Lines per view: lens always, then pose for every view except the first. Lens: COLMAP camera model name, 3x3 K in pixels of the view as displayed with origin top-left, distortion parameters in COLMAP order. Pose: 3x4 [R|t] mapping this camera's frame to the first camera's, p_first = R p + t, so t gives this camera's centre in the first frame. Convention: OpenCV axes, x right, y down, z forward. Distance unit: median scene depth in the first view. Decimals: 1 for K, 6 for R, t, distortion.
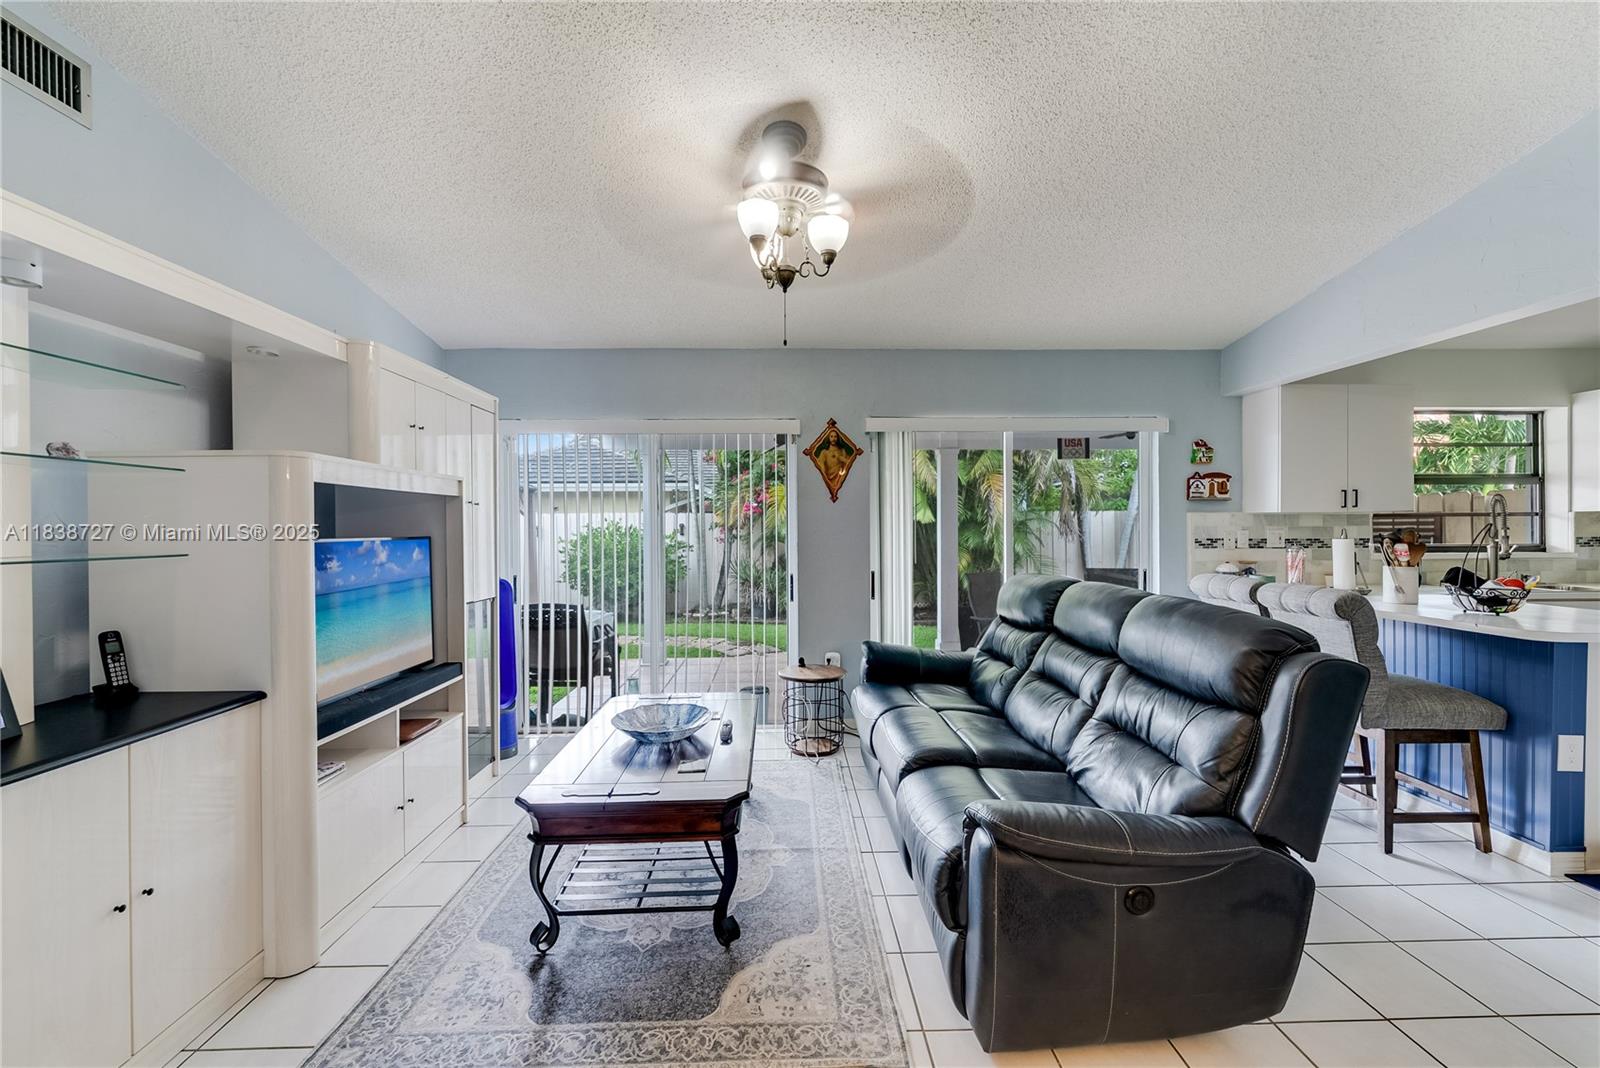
lens RADIAL K [[656.1, 0, 796.7], [0, 656.1, 529.5], [0, 0, 1]] dist [0.000644, -0.000196]
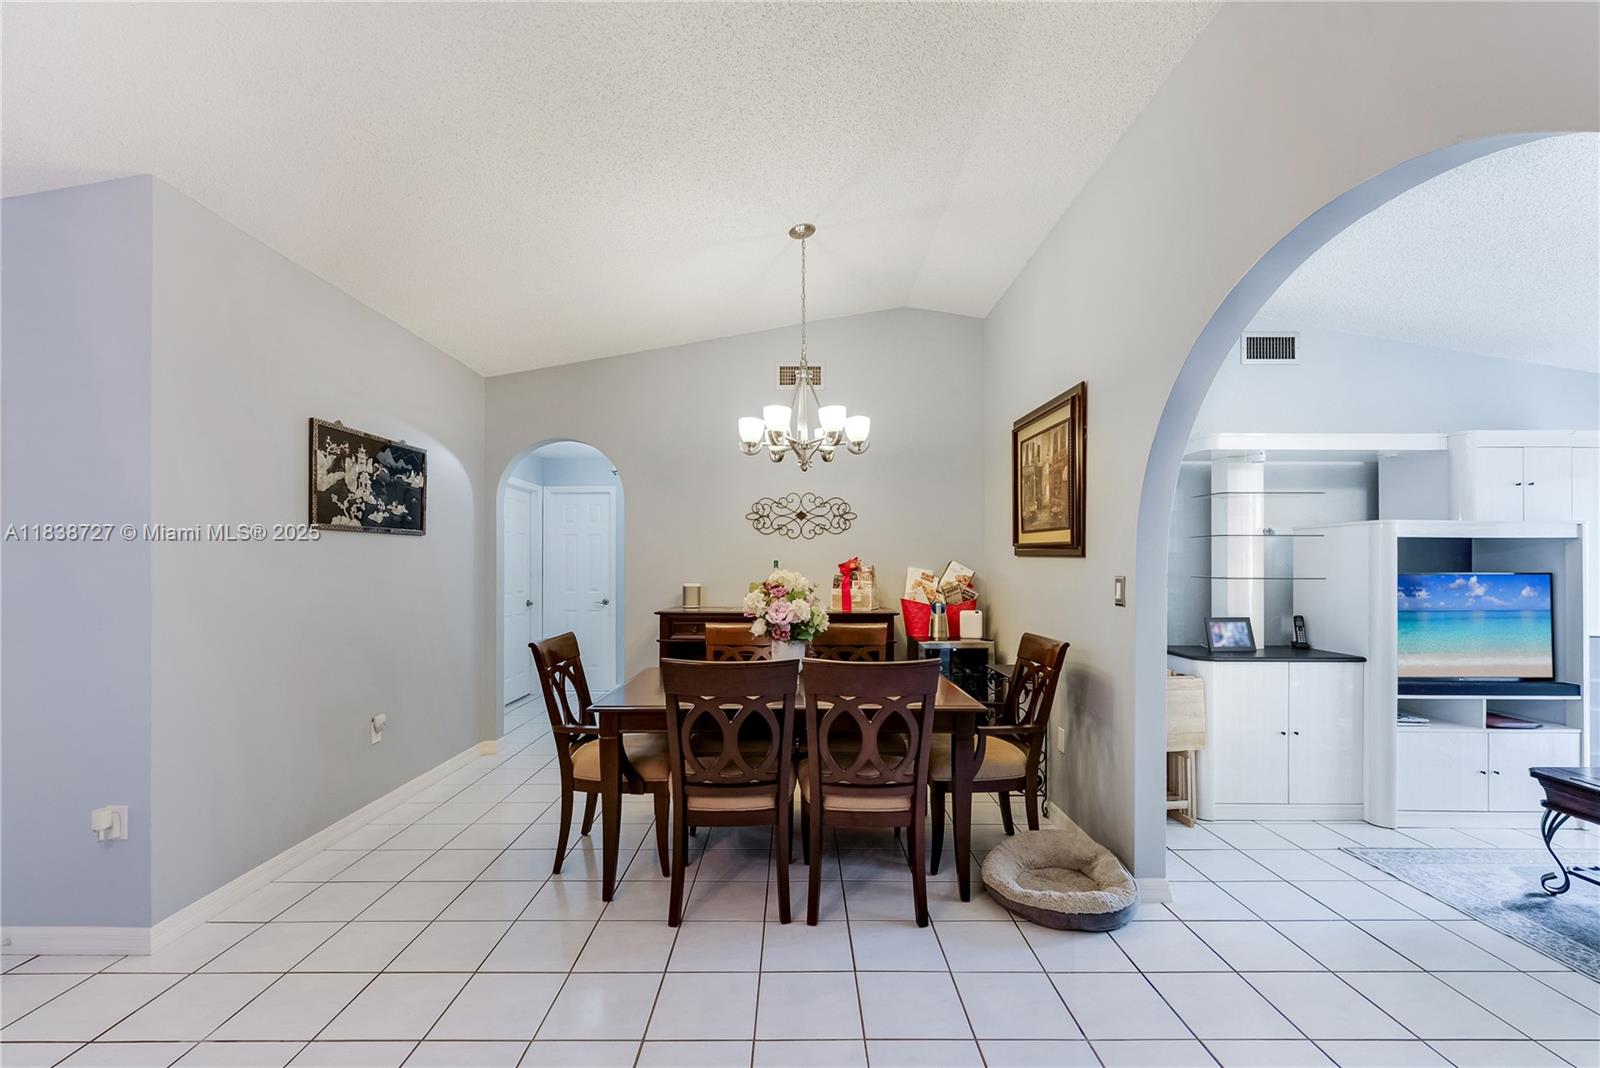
lens RADIAL K [[651.9, 0, 797.0], [0, 651.9, 566.7], [0, 0, 1]] dist [0.003307, 0.000026]
pose [[-0.025034, 0.012942, -0.999603, 0.448761], [-0.006924, 0.999890, 0.013119, -0.005147], [0.999663, 0.007250, -0.024941, -0.223076]]
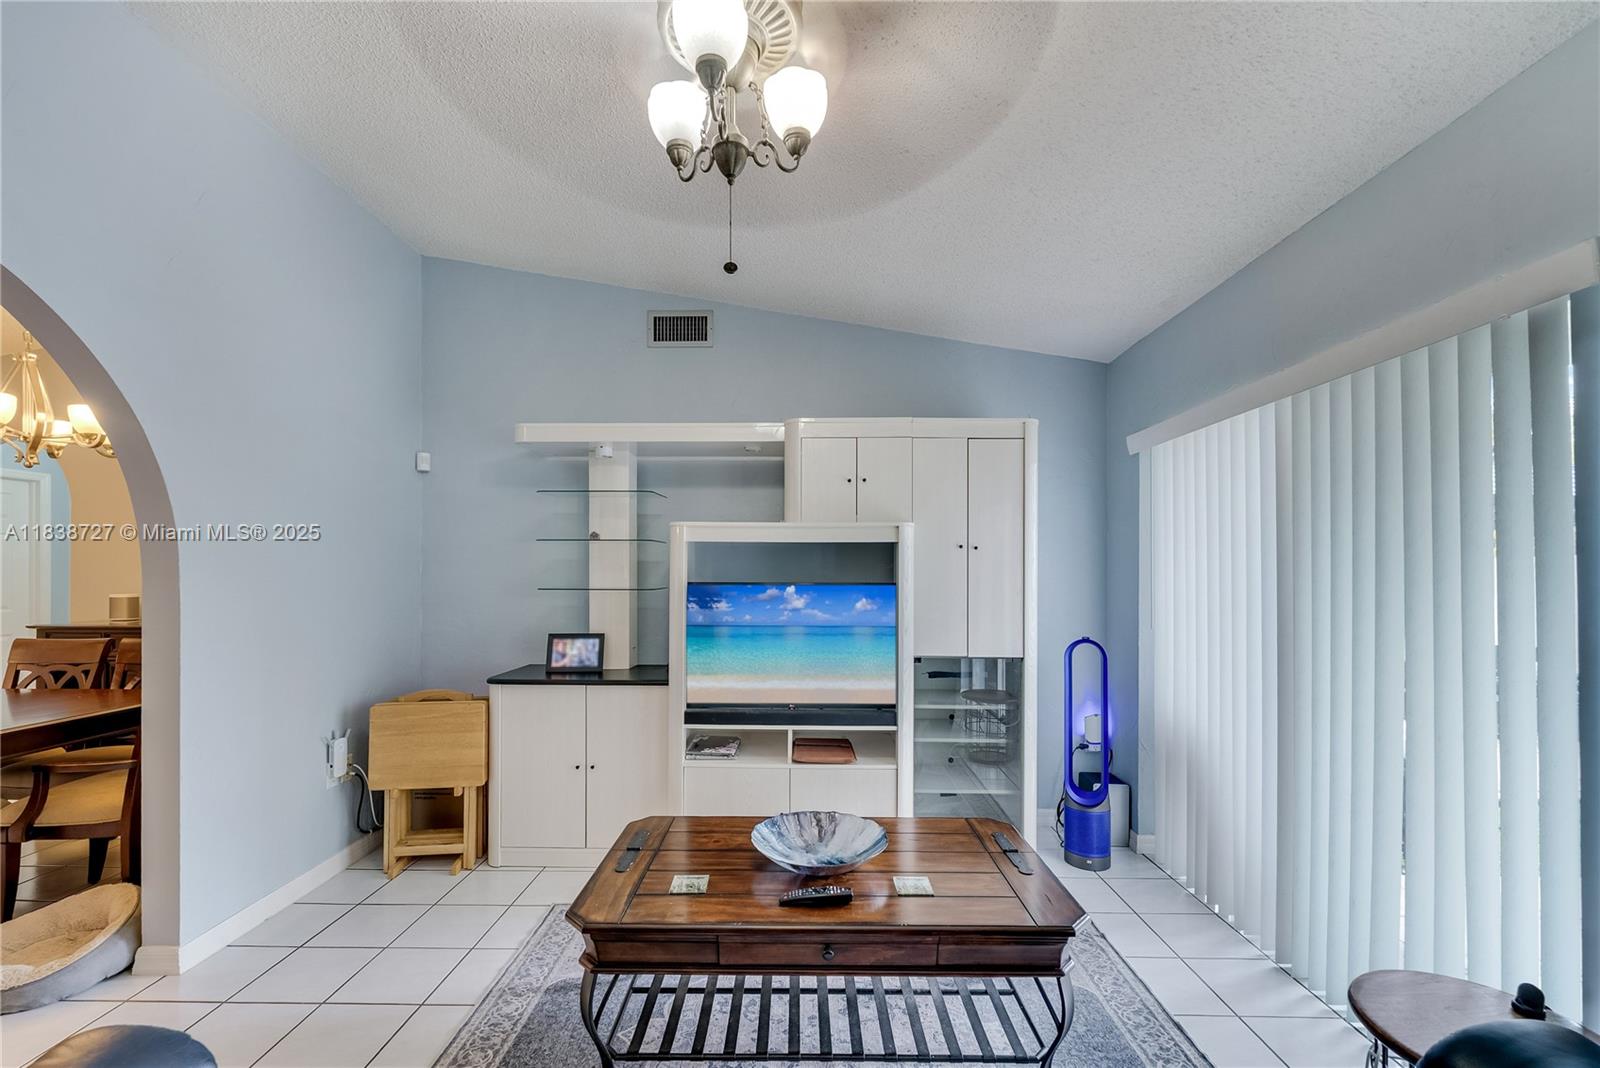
lens RADIAL K [[673.7, 0, 807.5], [0, 673.7, 574.8], [0, 0, 1]] dist [0.000564, -0.000329]
pose [[-0.048894, 0.000704, -0.998804, 0.335522], [-0.008548, 0.999963, 0.001124, -0.001182], [0.998767, 0.008593, -0.048886, 0.641085]]
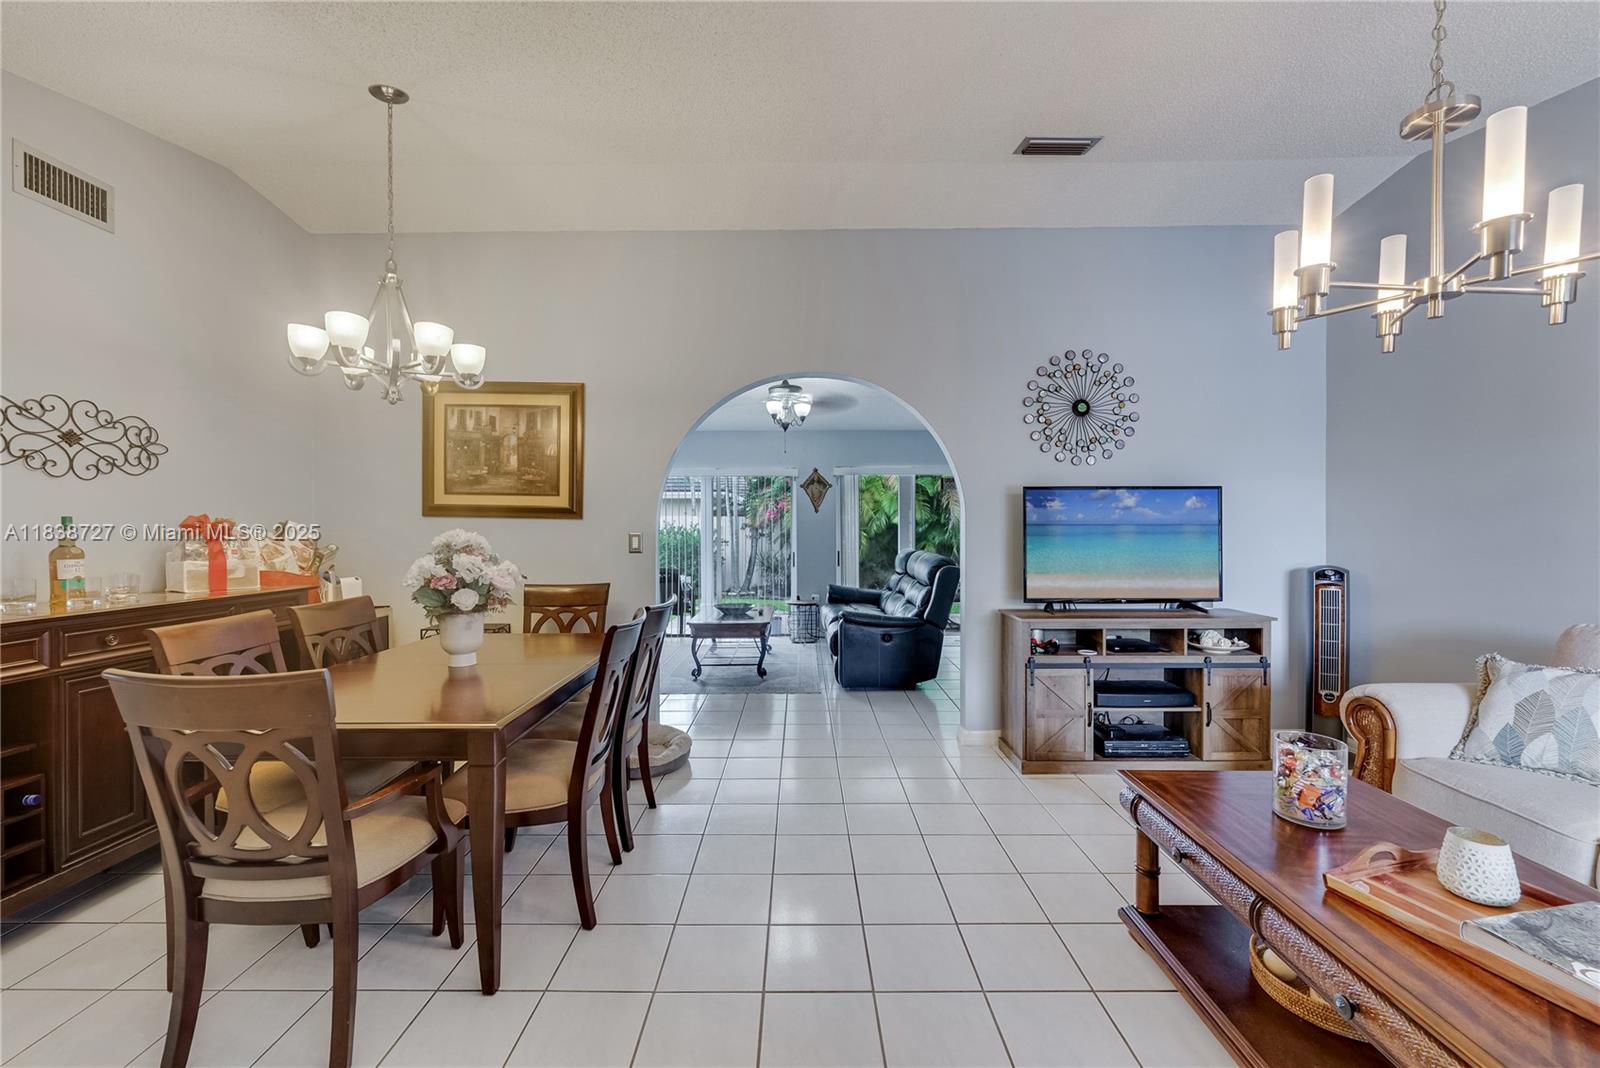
lens RADIAL K [[652.1, 0, 799.1], [0, 652.1, 523.2], [0, 0, 1]] dist [0.002327, 0.000085]
pose [[0.999559, 0.003270, -0.029516, 0.061618], [-0.003618, 0.999924, -0.011776, 0.008849], [0.029476, 0.011878, 0.999495, -0.835465]]
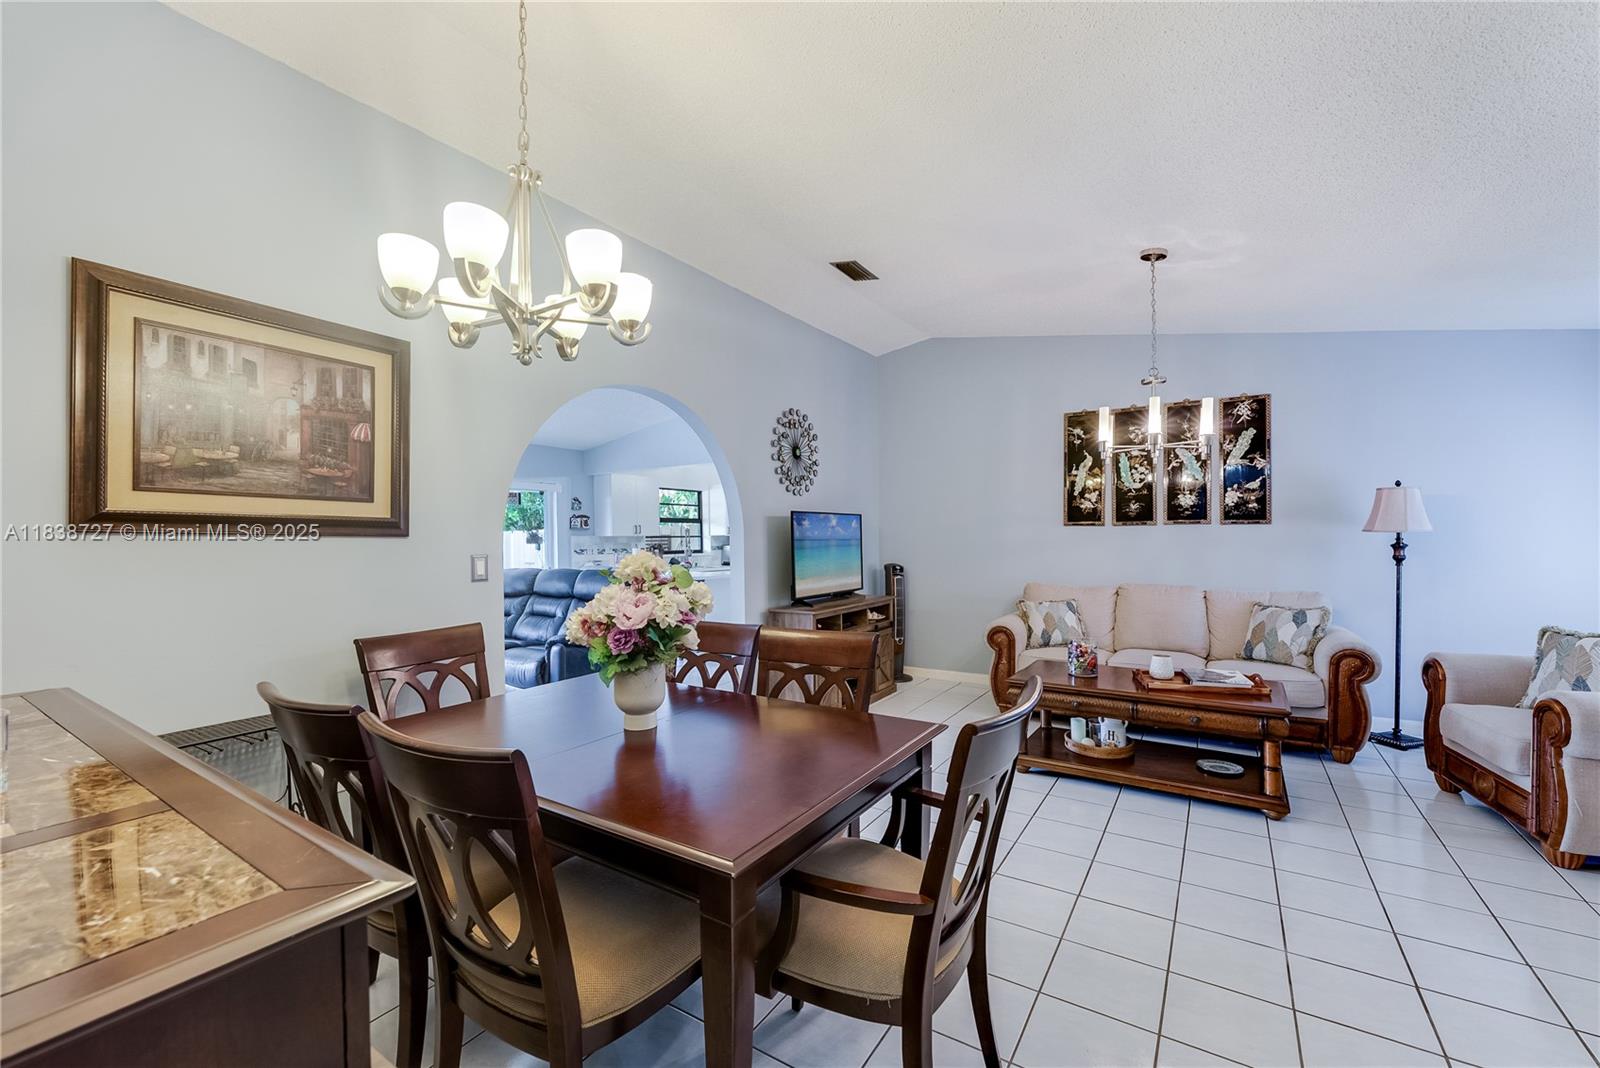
lens RADIAL K [[656.5, 0, 803.4], [0, 656.5, 555.7], [0, 0, 1]] dist [0.000111, -0.000343]
pose [[0.561980, -0.023136, 0.826827, -0.587651], [0.013020, 0.999732, 0.019125, 0.004202], [-0.827048, 0.000017, 0.562131, -0.609408]]
